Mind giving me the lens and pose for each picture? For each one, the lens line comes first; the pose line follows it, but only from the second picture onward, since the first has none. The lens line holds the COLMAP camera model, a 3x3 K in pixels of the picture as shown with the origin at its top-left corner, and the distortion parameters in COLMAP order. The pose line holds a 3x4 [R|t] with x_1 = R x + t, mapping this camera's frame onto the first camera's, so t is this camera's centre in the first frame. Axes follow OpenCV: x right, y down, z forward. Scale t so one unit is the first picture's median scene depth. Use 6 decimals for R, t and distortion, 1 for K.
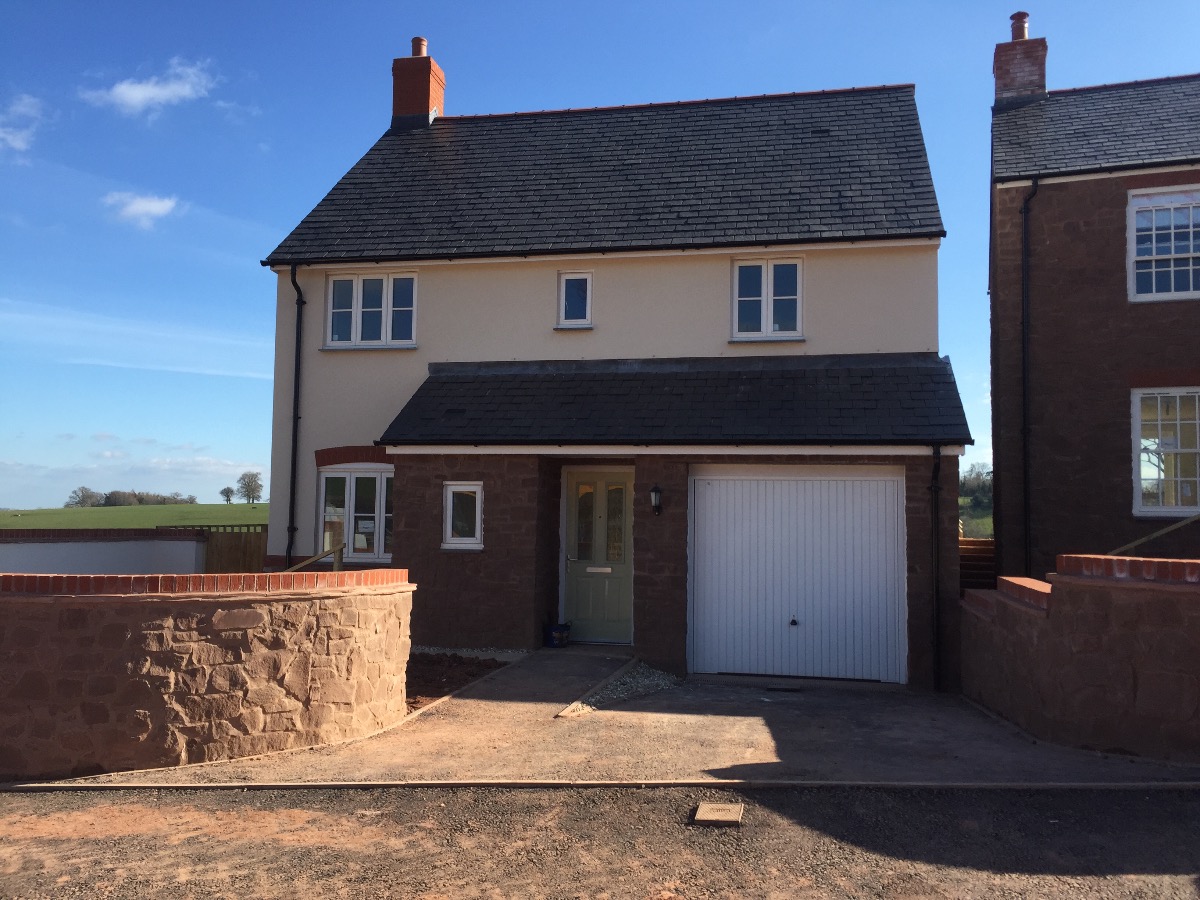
lens RADIAL K [[1000.3, 0, 595.6], [0, 1000.3, 456.3], [0, 0, 1]] dist [0.093641, -0.130226]
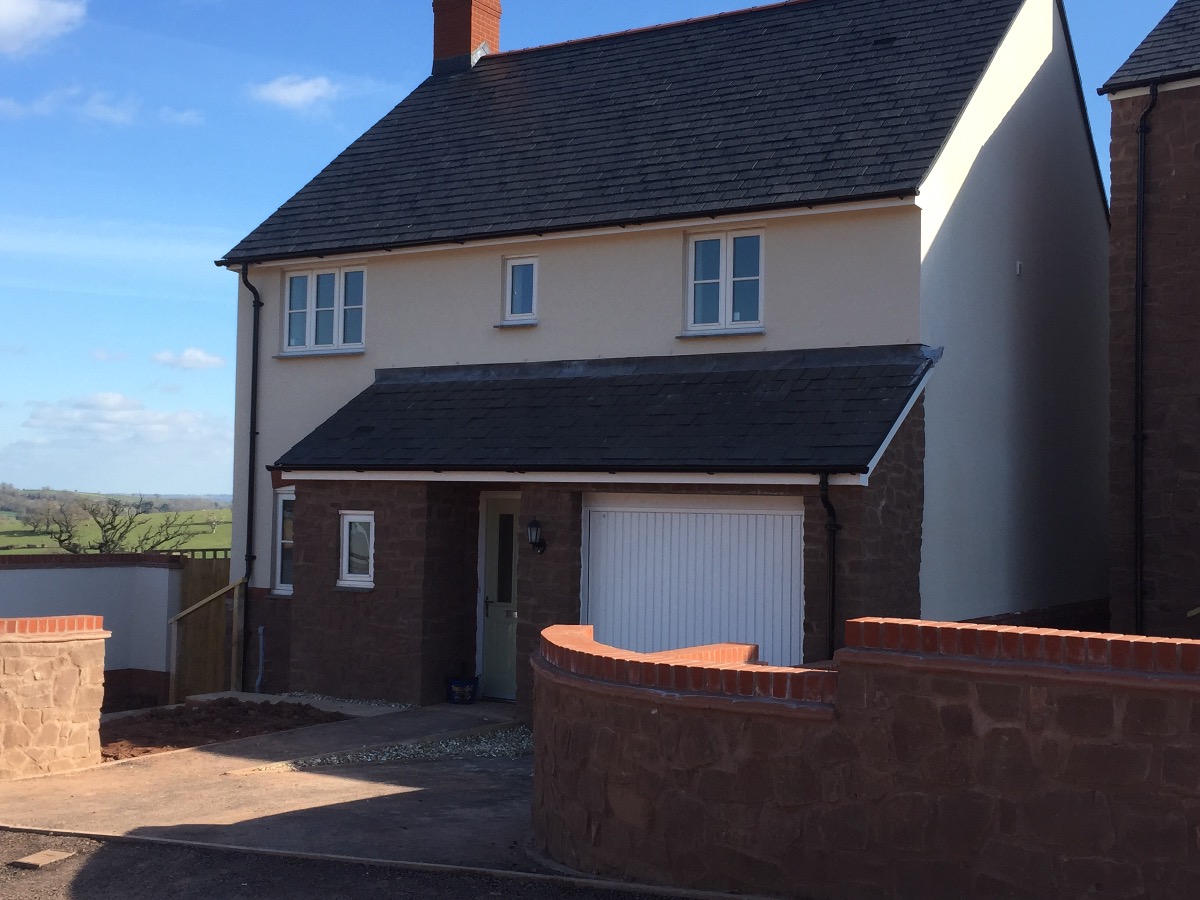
lens RADIAL K [[1414.0, 0, 600.0], [0, 1414.0, 450.0], [0, 0, 1]] dist [0.057380, -0.012947]
pose [[0.942111, -0.008585, -0.335190, 0.450219], [0.013273, 0.999843, 0.011699, -0.036958], [0.335037, -0.015470, 0.942078, -0.093694]]
